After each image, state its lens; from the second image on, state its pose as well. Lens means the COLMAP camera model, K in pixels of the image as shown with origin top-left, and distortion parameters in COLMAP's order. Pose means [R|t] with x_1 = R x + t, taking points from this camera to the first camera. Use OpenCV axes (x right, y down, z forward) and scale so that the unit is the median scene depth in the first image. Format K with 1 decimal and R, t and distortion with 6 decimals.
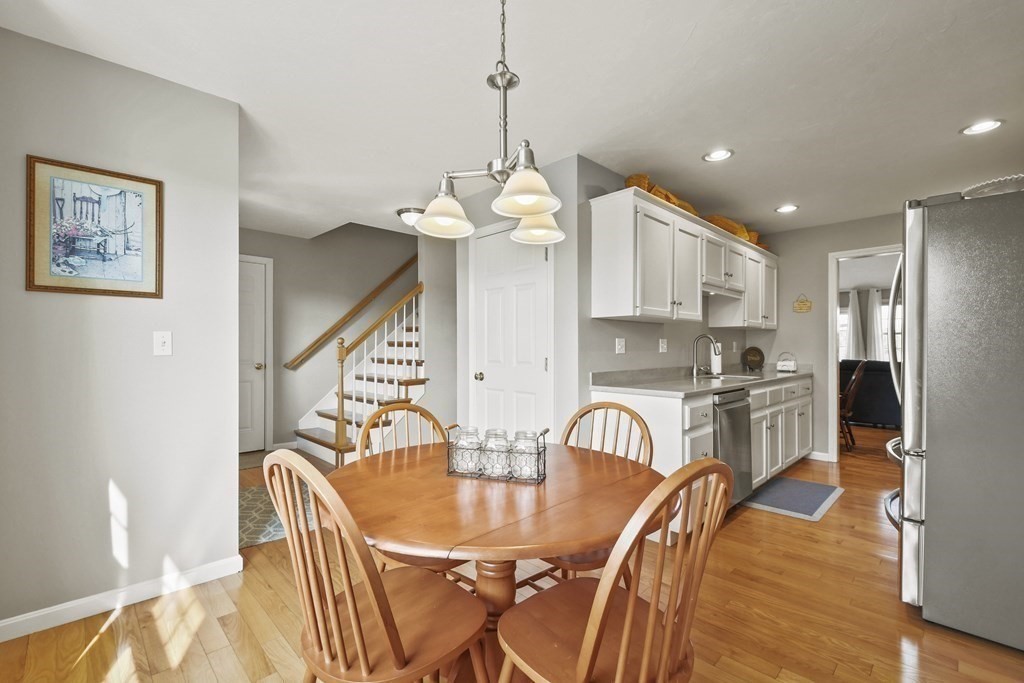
lens RADIAL K [[448.2, 0, 510.2], [0, 448.2, 346.6], [0, 0, 1]] dist [0.003171, -0.004411]
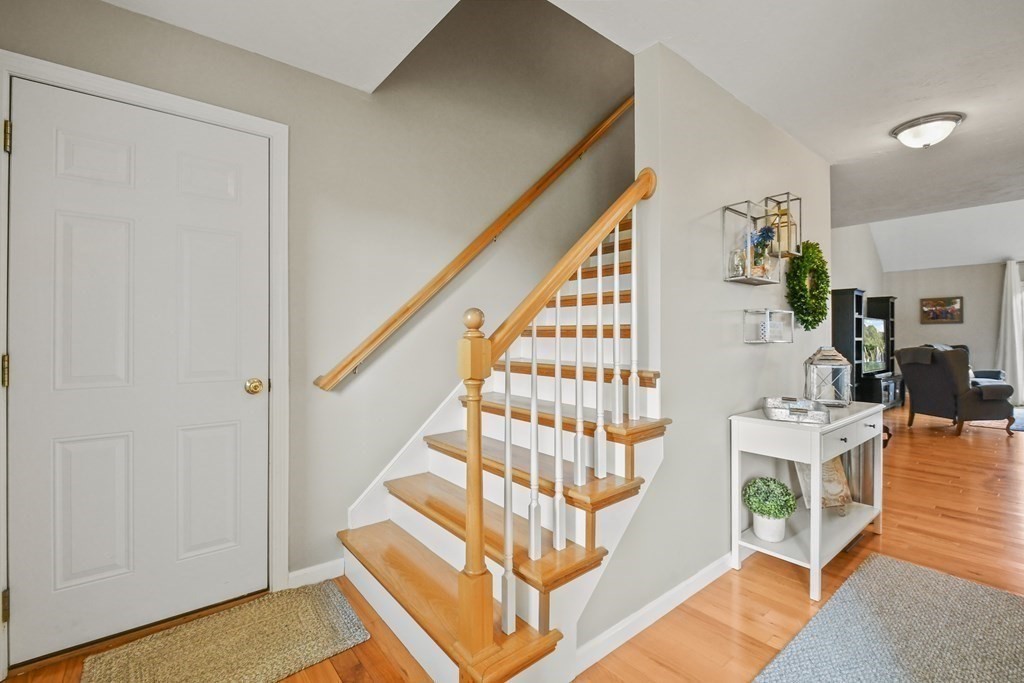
lens RADIAL K [[448.2, 0, 505.3], [0, 448.2, 339.0], [0, 0, 1]] dist [0.003171, -0.004411]
pose [[0.994144, -0.002328, -0.108035, -0.281917], [0.002427, 0.999997, 0.000782, 0.001853], [0.108033, -0.001040, 0.994147, 0.603922]]
